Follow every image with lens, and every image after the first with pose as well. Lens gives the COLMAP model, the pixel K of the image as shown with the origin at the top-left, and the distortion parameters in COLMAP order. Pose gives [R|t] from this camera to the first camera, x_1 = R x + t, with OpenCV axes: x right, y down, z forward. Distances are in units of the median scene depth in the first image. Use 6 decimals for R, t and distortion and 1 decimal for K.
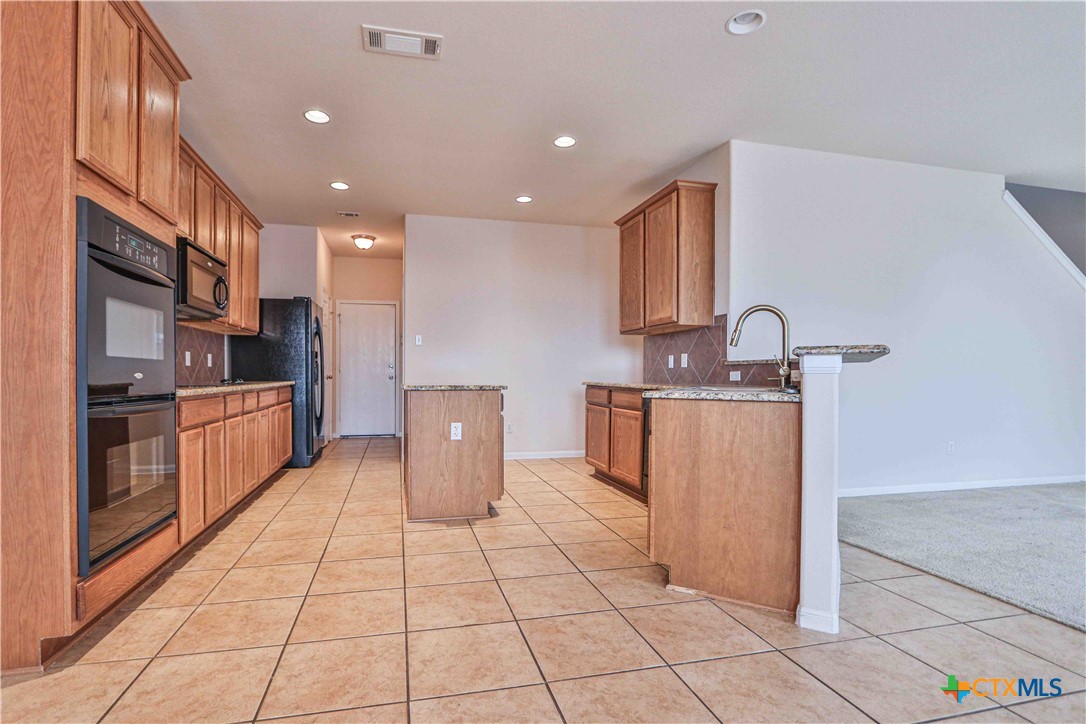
lens RADIAL K [[470.8, 0, 490.6], [0, 470.8, 366.0], [0, 0, 1]] dist [-0.010884, 0.000460]
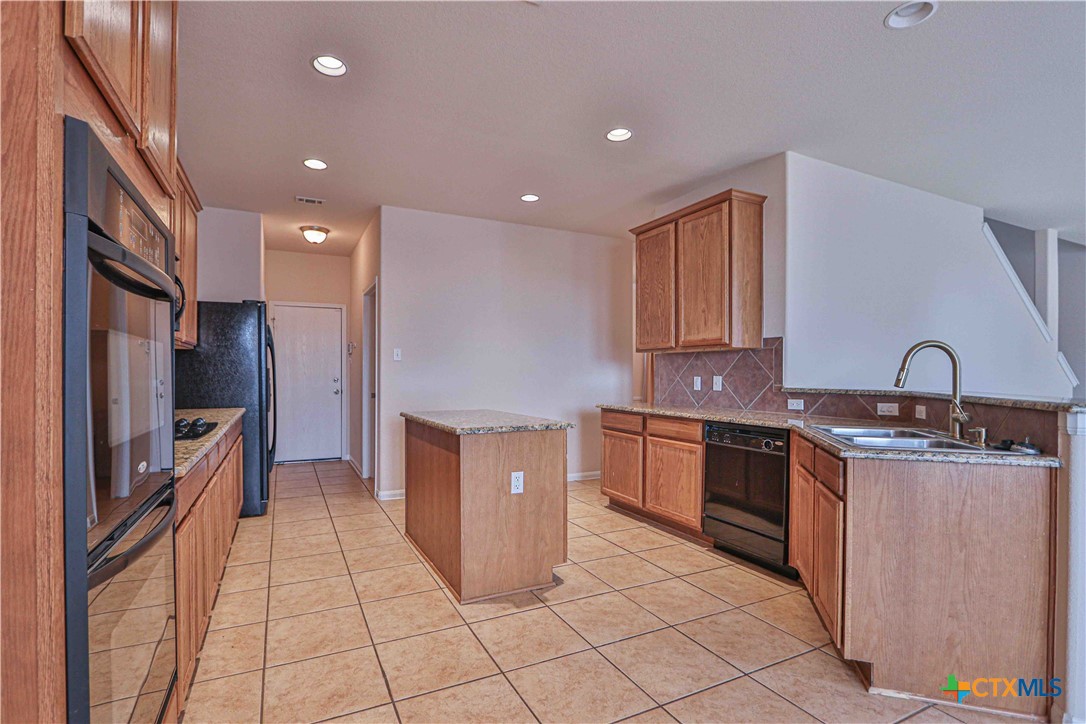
lens RADIAL K [[470.8, 0, 490.6], [0, 470.8, 366.0], [0, 0, 1]] dist [-0.010884, 0.000460]
pose [[0.978072, -0.000567, 0.208268, -0.256368], [0.000594, 1.000000, -0.000066, -0.053130], [-0.208268, 0.000189, 0.978072, 0.208340]]
